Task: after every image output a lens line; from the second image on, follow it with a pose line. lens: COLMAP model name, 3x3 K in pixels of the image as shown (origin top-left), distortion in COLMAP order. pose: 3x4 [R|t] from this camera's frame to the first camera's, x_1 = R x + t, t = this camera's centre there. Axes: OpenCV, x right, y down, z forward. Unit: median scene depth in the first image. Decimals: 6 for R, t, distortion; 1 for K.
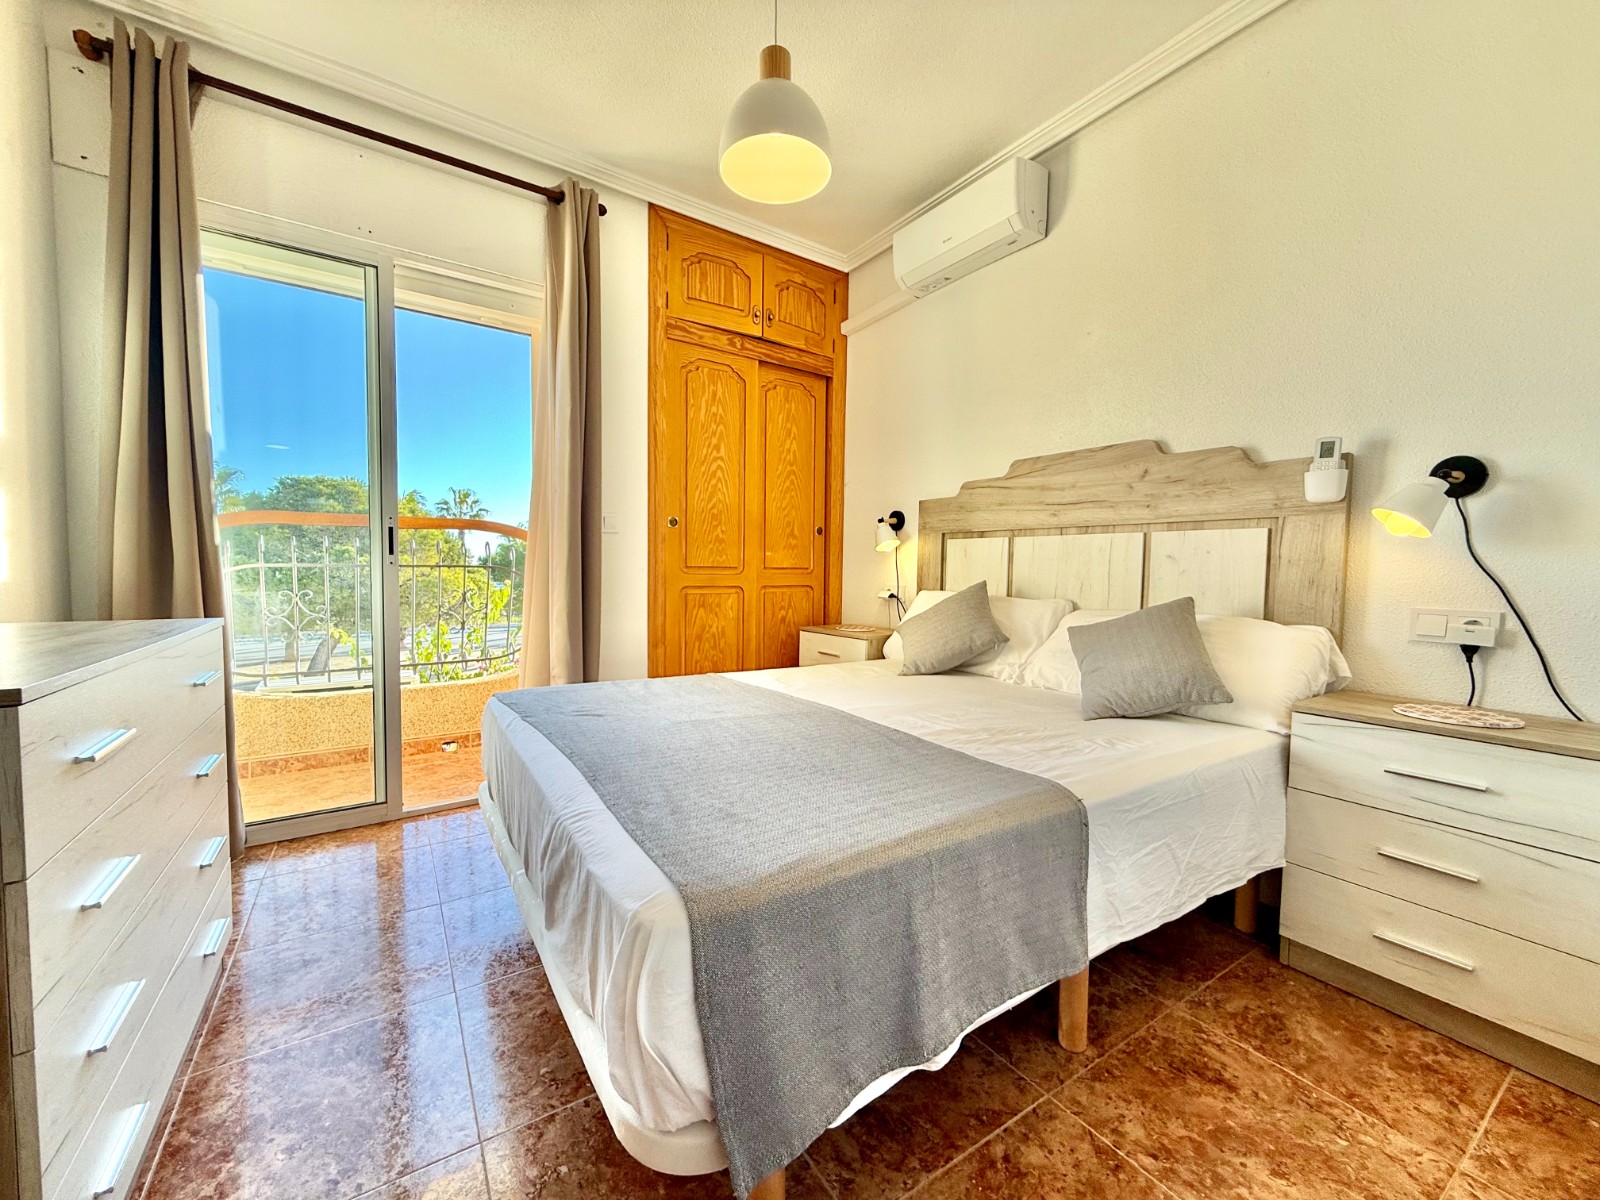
lens RADIAL K [[628.3, 0, 792.2], [0, 628.3, 598.4], [0, 0, 1]] dist [-0.002430, -0.000283]
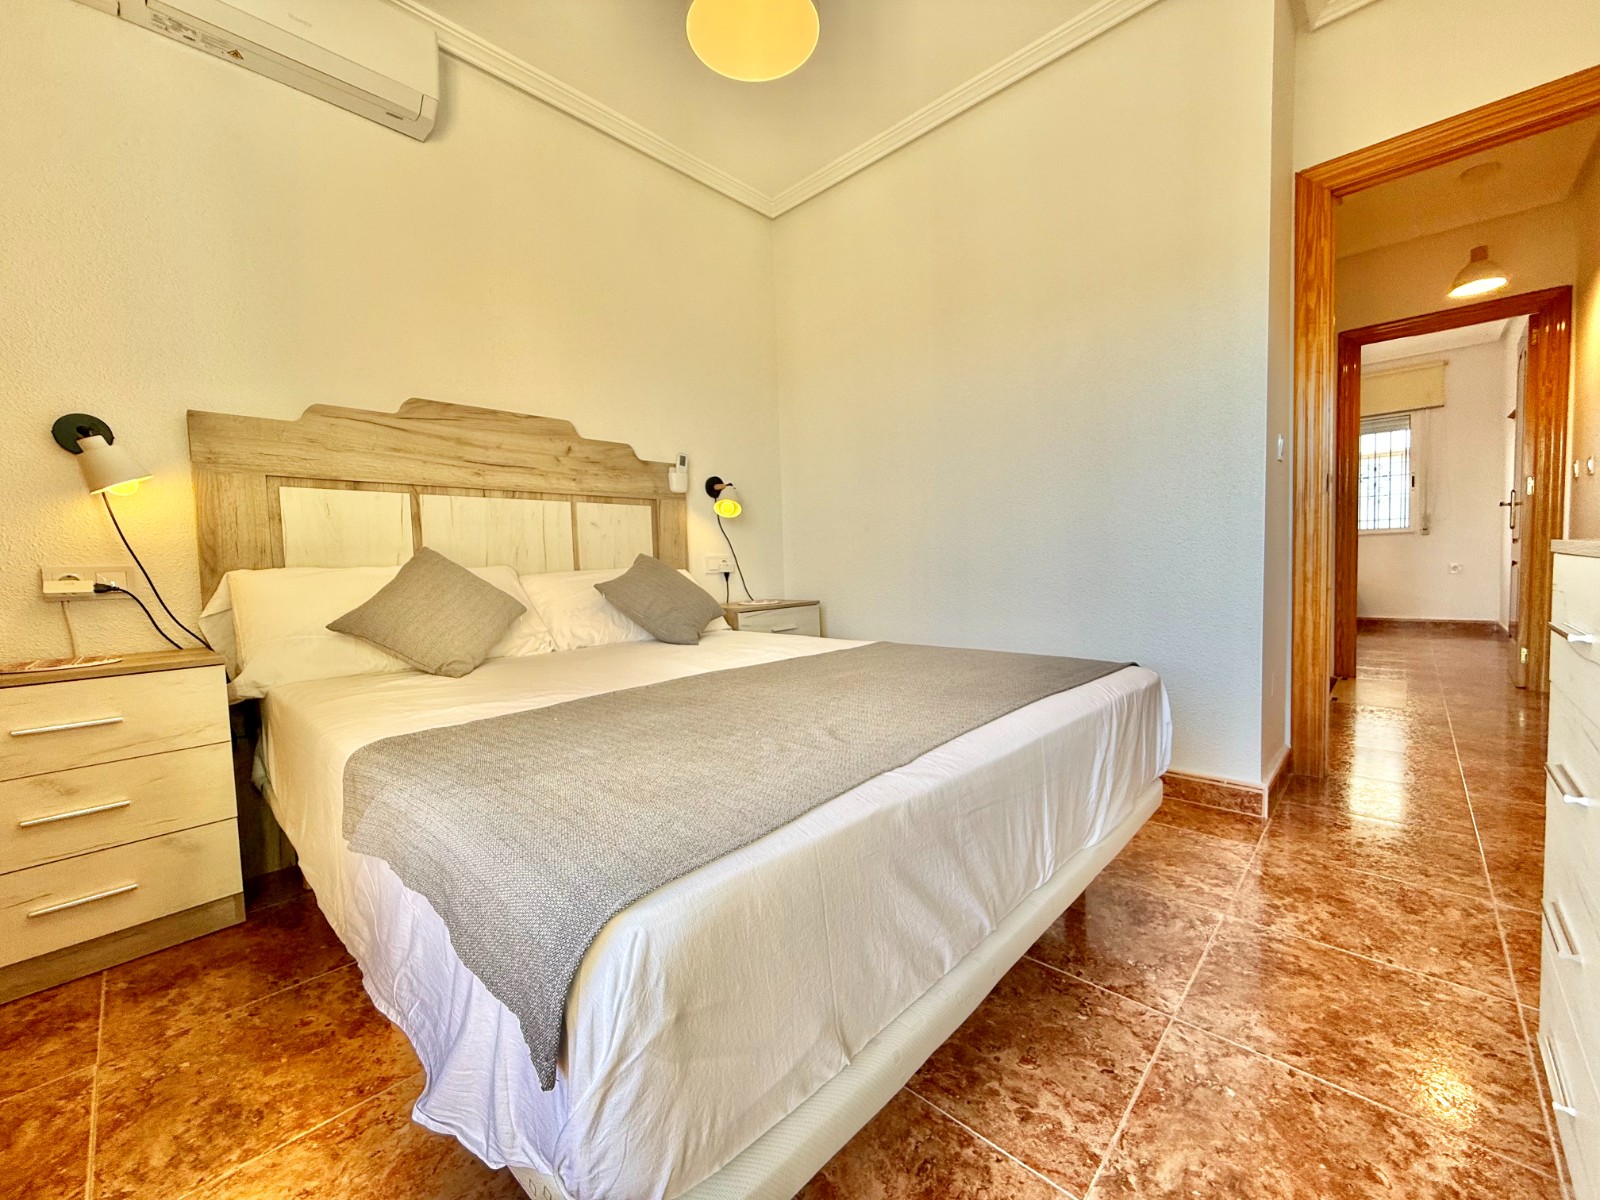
lens RADIAL K [[636.9, 0, 792.4], [0, 636.9, 598.6], [0, 0, 1]] dist [0.000718, 0.000298]
pose [[-0.232275, -0.043357, 0.971683, -0.610791], [0.091337, 0.993619, 0.066170, 0.027435], [-0.968352, 0.104120, -0.226833, 0.811876]]
